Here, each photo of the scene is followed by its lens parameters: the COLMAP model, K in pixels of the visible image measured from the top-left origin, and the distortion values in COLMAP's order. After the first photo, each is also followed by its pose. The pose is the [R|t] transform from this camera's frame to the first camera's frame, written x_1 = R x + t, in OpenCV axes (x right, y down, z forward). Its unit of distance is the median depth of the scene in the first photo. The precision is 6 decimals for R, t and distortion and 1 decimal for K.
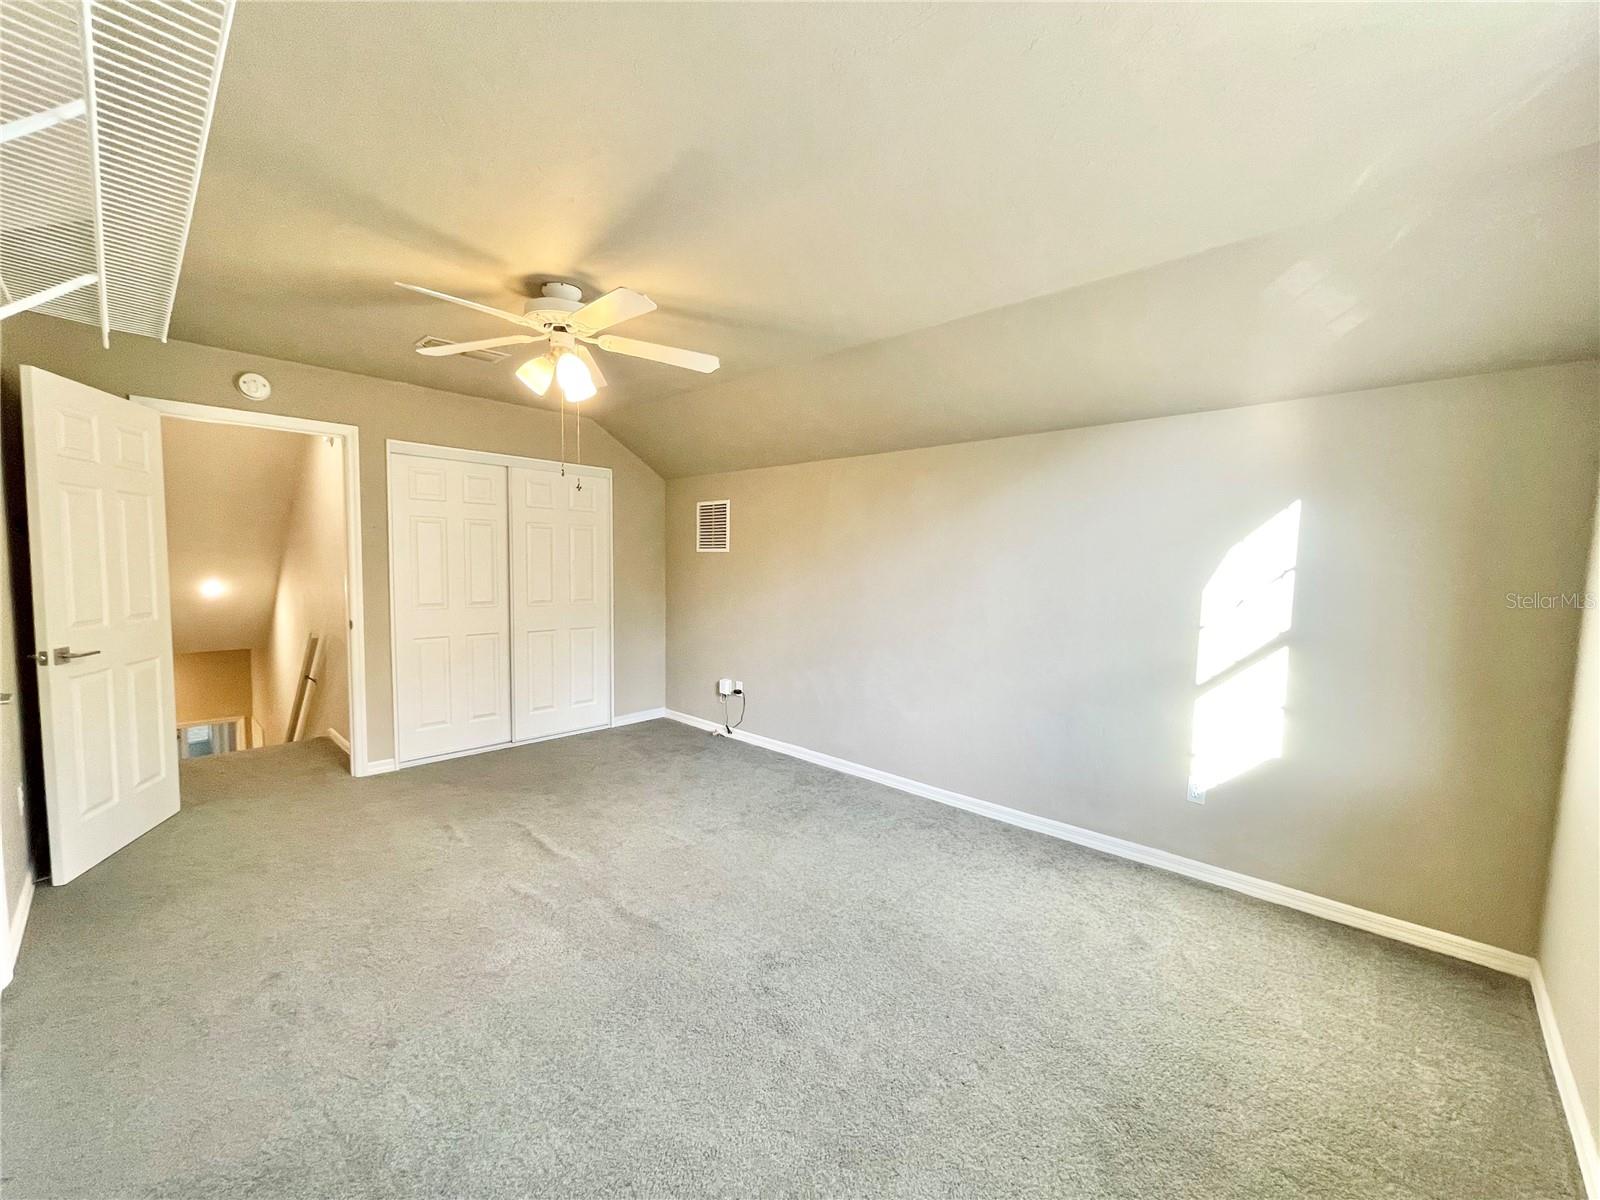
lens RADIAL K [[646.8, 0, 793.0], [0, 646.8, 600.8], [0, 0, 1]] dist [-0.002777, 0.001857]
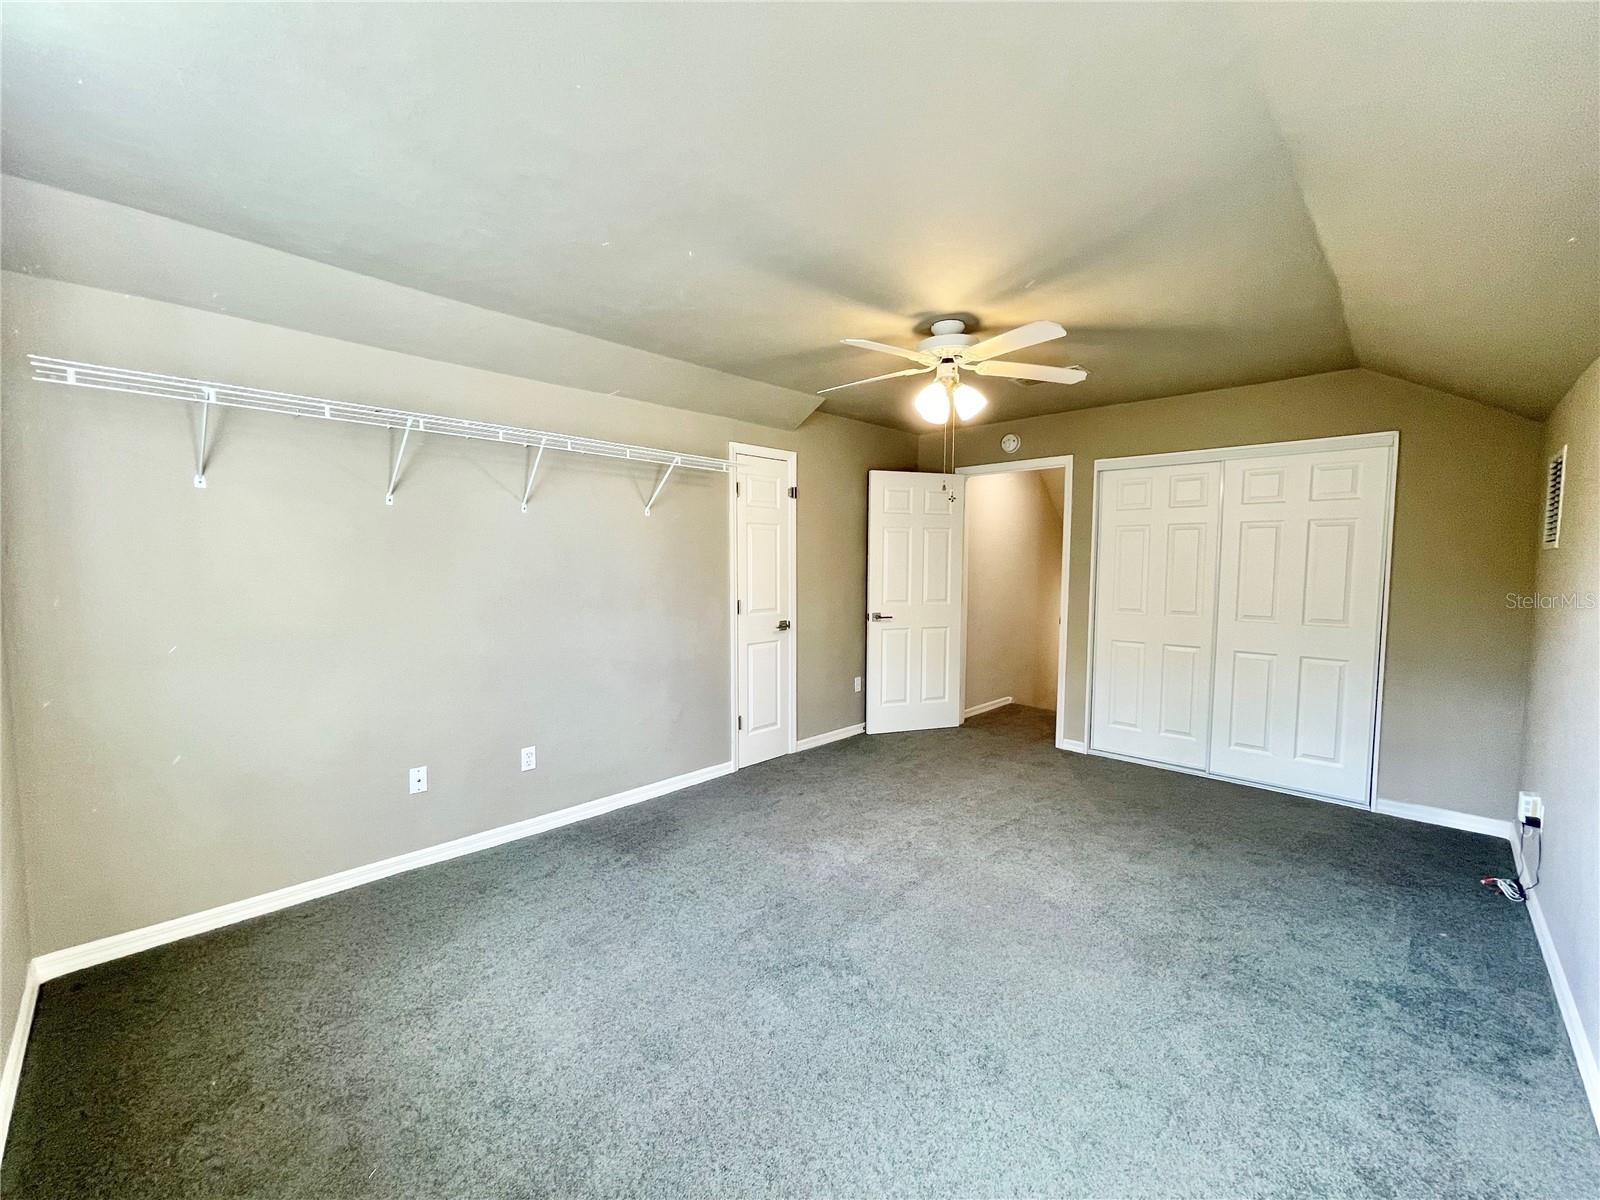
lens RADIAL K [[646.8, 0, 793.1], [0, 646.8, 605.0], [0, 0, 1]] dist [-0.002777, 0.001857]
pose [[-0.009577, 0.055071, -0.998437, 0.510501], [-0.064670, 0.996358, 0.055576, -0.026216], [0.997861, 0.065101, -0.005980, 0.491952]]
